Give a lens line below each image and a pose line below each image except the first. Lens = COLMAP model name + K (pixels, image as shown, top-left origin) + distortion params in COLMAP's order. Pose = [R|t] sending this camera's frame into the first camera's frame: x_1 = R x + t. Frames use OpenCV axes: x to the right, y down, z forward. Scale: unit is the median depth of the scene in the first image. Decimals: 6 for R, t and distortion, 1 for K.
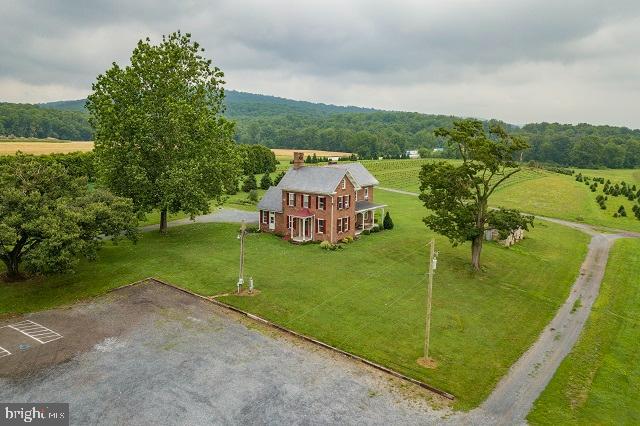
lens RADIAL K [[493.2, 0, 320.0], [0, 493.2, 213.0], [0, 0, 1]] dist [0.004468, -0.004795]
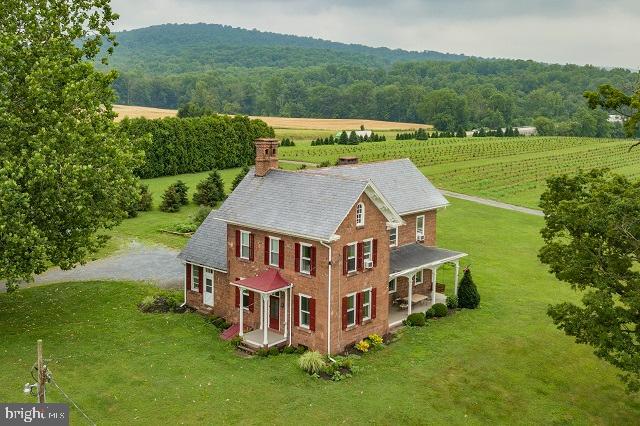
lens RADIAL K [[691.9, 0, 319.2], [0, 691.9, 187.2], [0, 0, 1]] dist [-0.010347, -0.028698]
pose [[0.994710, 0.012864, -0.101916, 0.069324], [-0.015243, 0.999629, -0.022591, -0.064386], [0.101587, 0.024025, 0.994536, 0.371135]]
